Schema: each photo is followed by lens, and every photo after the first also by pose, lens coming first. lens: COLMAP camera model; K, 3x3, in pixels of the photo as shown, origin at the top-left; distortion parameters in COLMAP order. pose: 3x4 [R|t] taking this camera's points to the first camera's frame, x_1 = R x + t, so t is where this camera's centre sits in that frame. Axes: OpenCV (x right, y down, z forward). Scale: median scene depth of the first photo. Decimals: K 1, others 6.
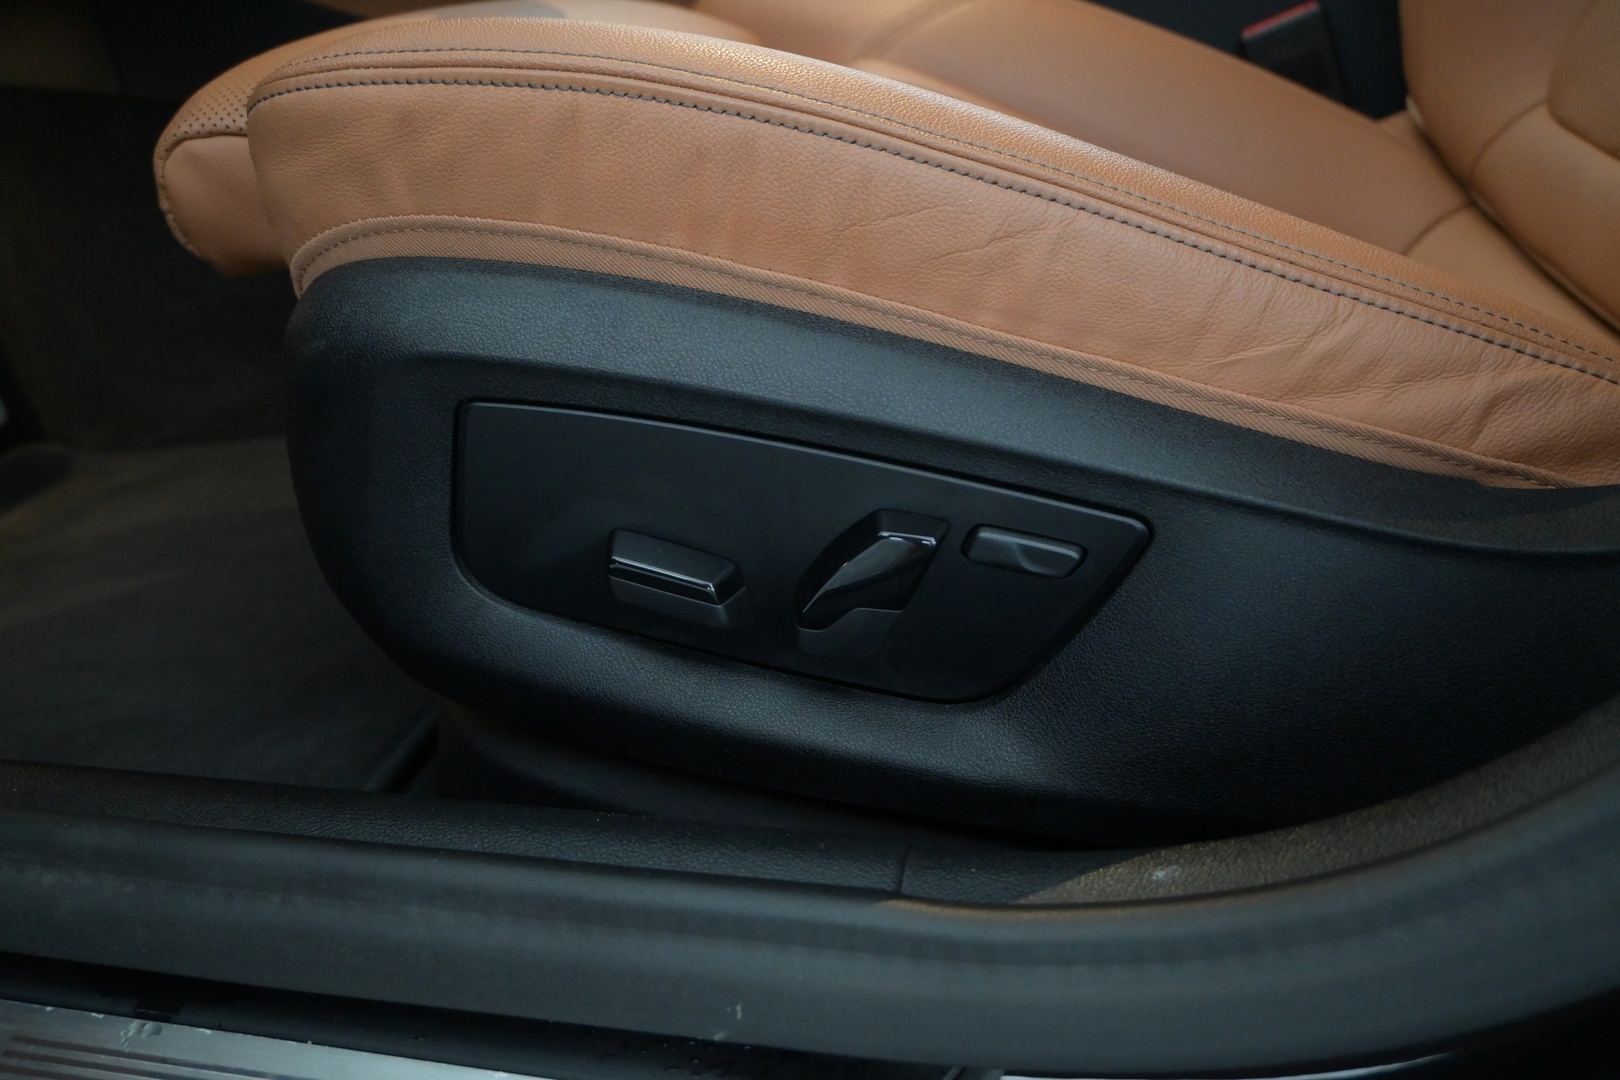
lens RADIAL K [[1338.6, 0, 810.0], [0, 1338.6, 540.0], [0, 0, 1]] dist [-0.004569, -0.002685]
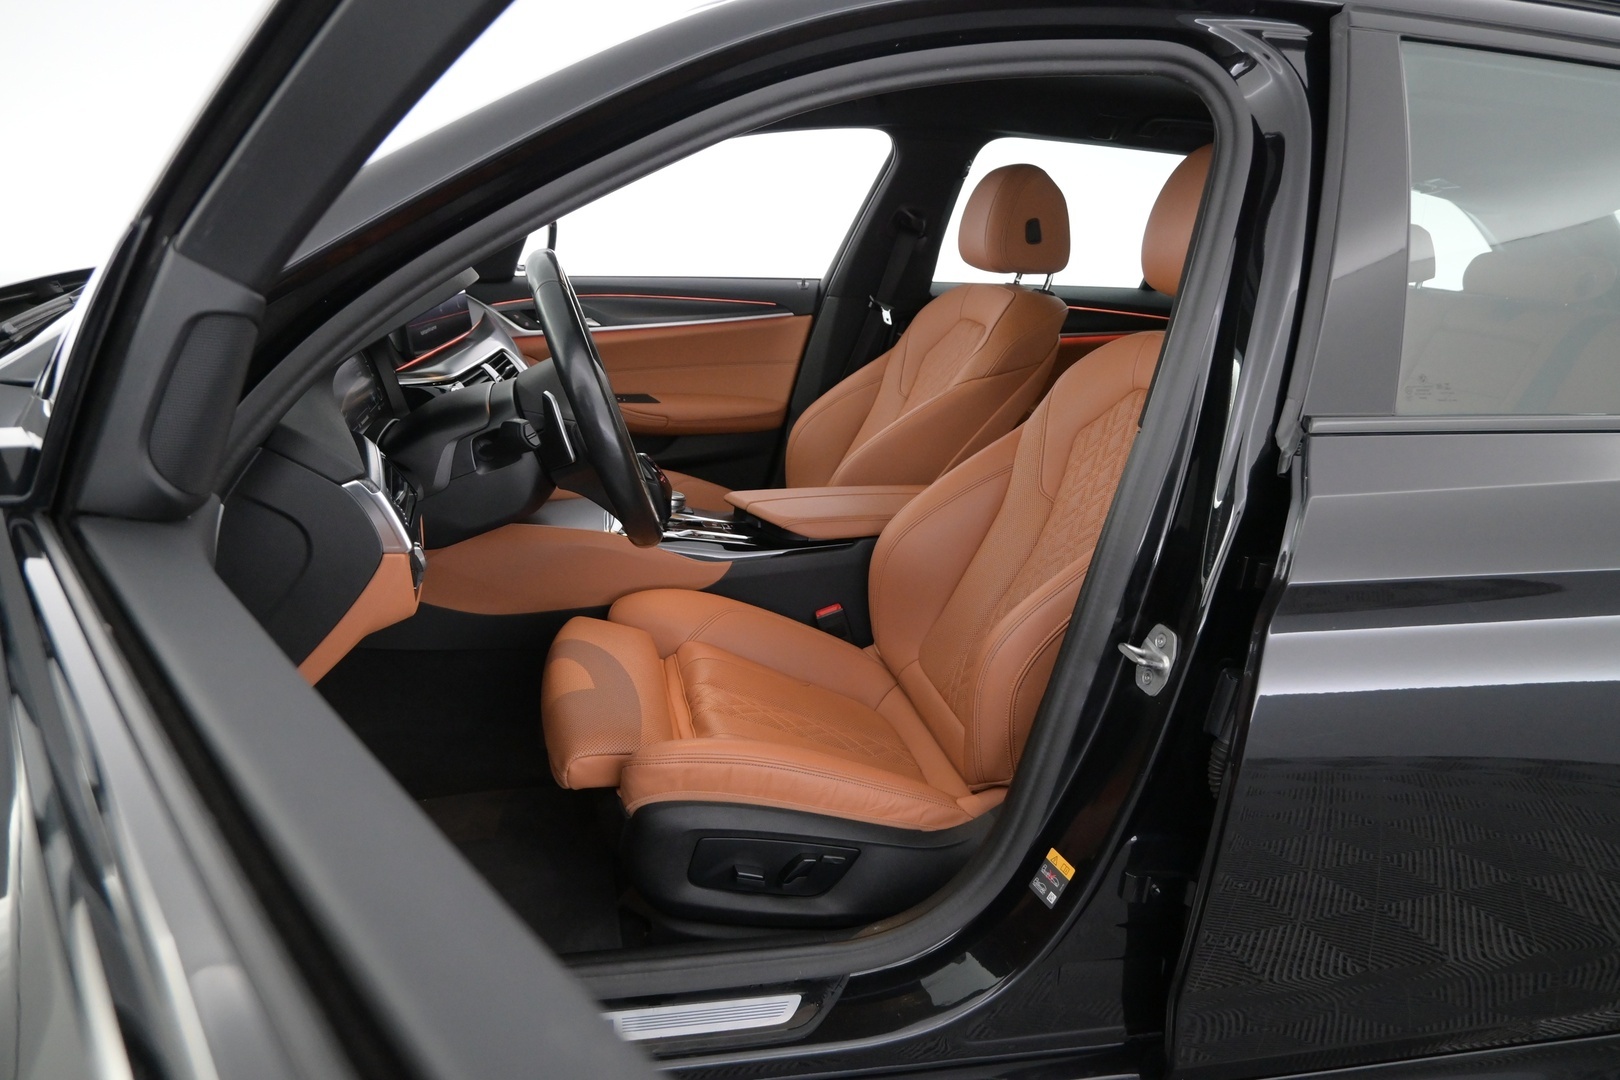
lens RADIAL K [[1110.6, 0, 810.0], [0, 1110.6, 540.0], [0, 0, 1]] dist [-0.002368, 0.000511]
pose [[0.915333, -0.023744, 0.401997, -1.248820], [0.082070, 0.988308, -0.128497, -0.521502], [-0.394246, 0.150609, 0.906580, -2.254279]]
